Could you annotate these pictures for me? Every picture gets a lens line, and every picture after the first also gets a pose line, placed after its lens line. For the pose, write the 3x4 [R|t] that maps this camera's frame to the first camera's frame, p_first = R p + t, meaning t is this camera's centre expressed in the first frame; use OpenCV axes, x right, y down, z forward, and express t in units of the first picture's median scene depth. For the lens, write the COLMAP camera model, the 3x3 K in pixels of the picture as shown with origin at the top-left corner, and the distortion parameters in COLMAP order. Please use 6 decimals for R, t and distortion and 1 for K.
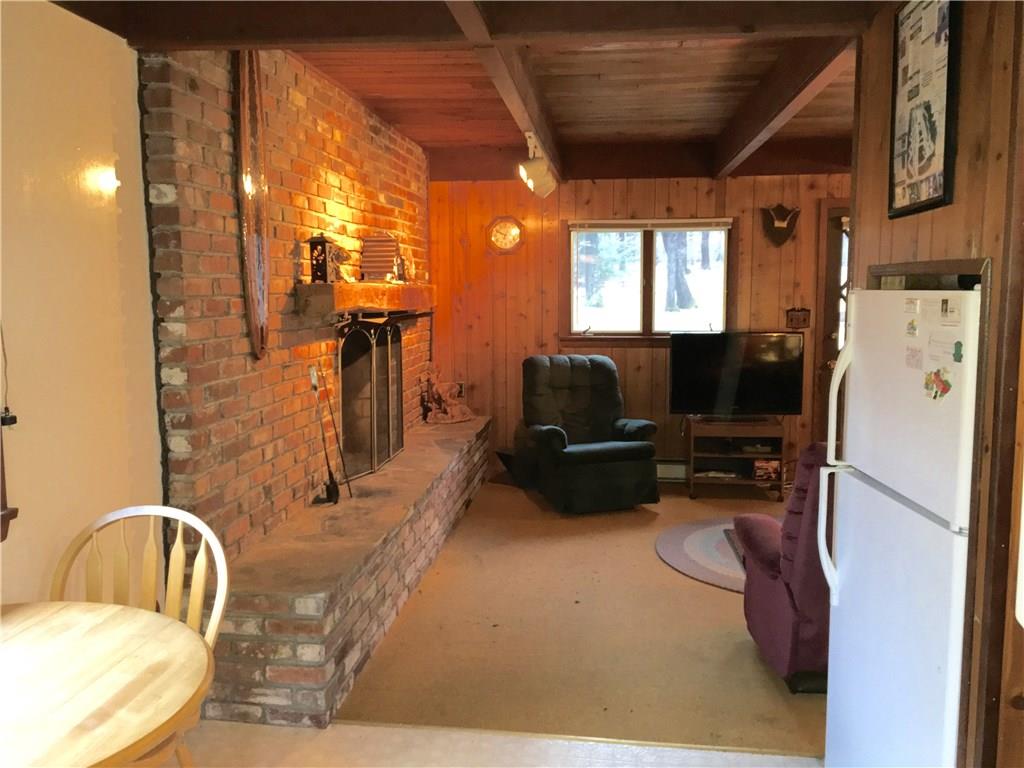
lens RADIAL K [[879.7, 0, 512.1], [0, 879.7, 380.0], [0, 0, 1]] dist [0.063308, -0.079955]
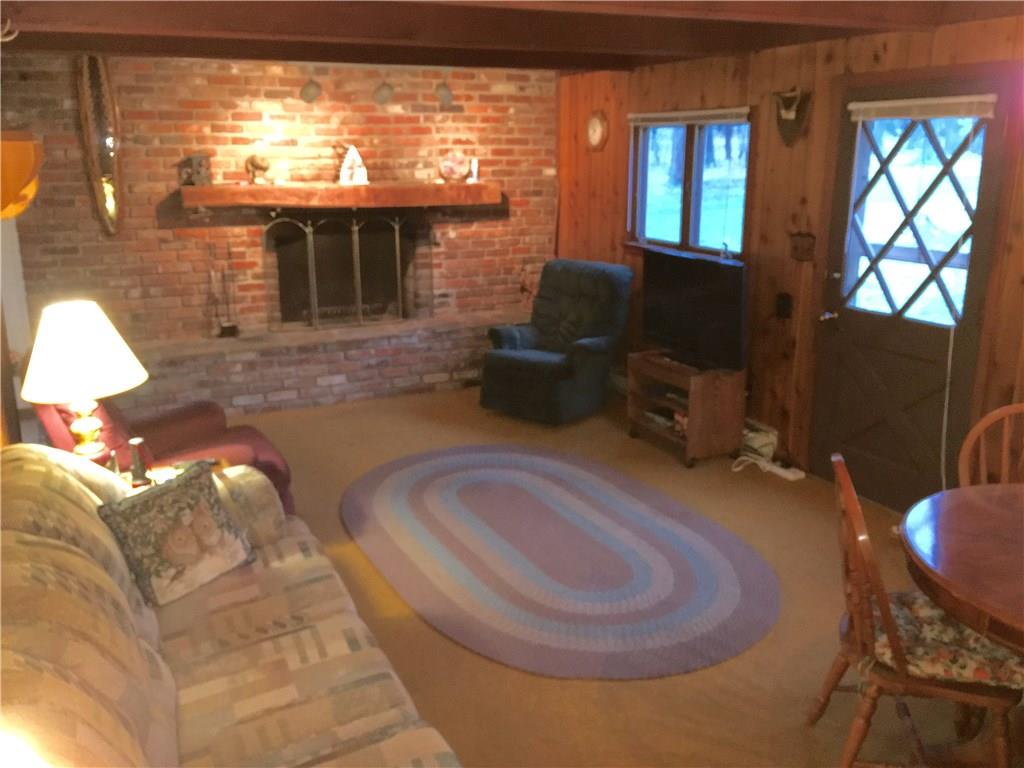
lens RADIAL K [[879.7, 0, 511.8], [0, 879.7, 383.7], [0, 0, 1]] dist [0.063308, -0.079955]
pose [[0.532065, 0.222647, -0.816906, 0.829034], [-0.093637, 0.974362, 0.204575, -0.087324], [0.841510, -0.032354, 0.539272, 0.399586]]
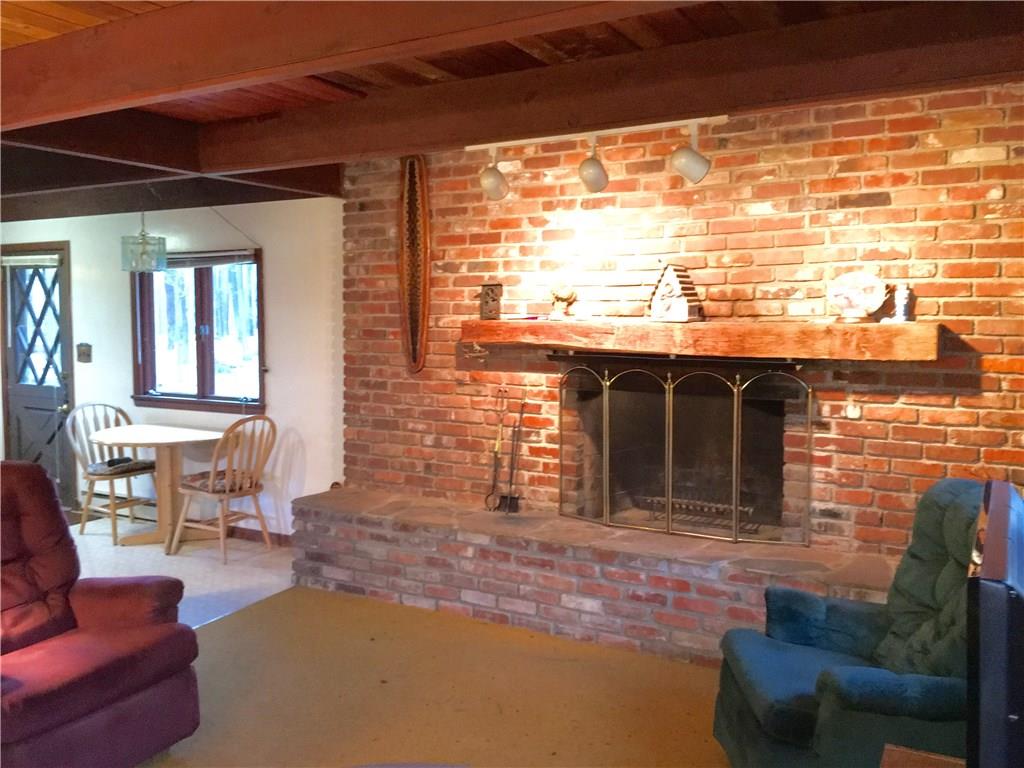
lens RADIAL K [[879.7, 0, 508.9], [0, 879.7, 376.5], [0, 0, 1]] dist [0.063308, -0.079955]
pose [[-0.396312, 0.070296, -0.915421, 0.536753], [-0.101751, 0.987560, 0.119887, -0.111788], [0.912460, 0.140657, -0.384229, 0.932806]]
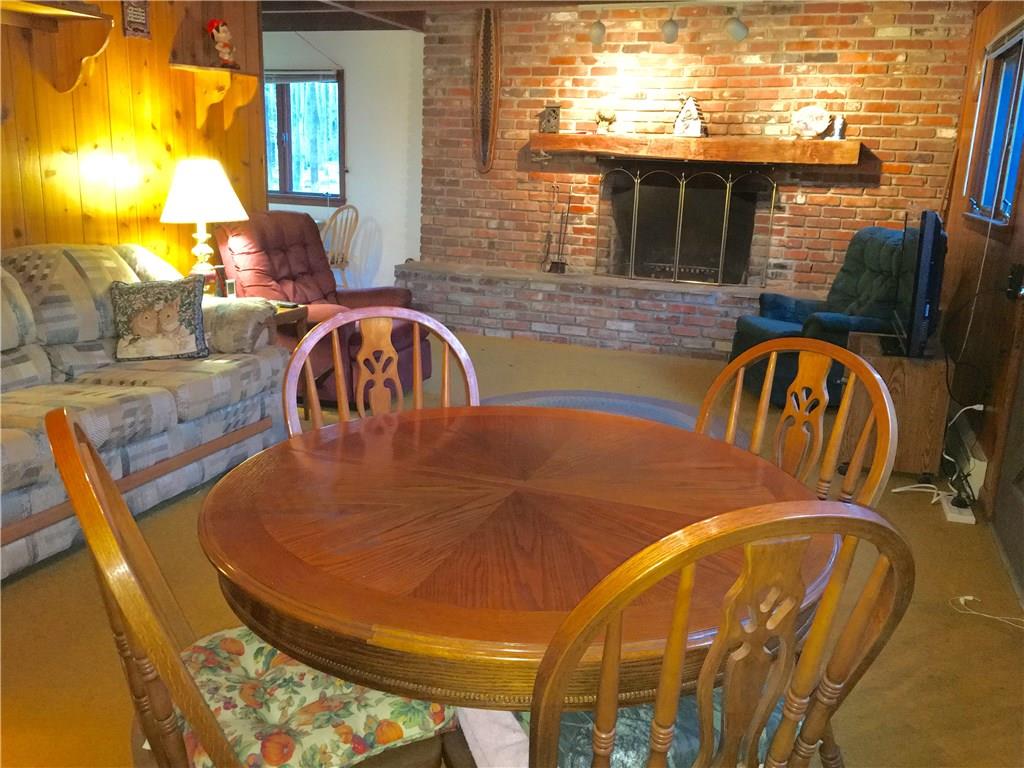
lens RADIAL K [[879.7, 0, 510.7], [0, 879.7, 387.0], [0, 0, 1]] dist [0.063308, -0.079955]
pose [[-0.235438, 0.235304, -0.942975, 0.913597], [-0.144012, 0.951092, 0.273286, -0.062343], [0.961160, 0.200141, -0.190037, 0.838887]]
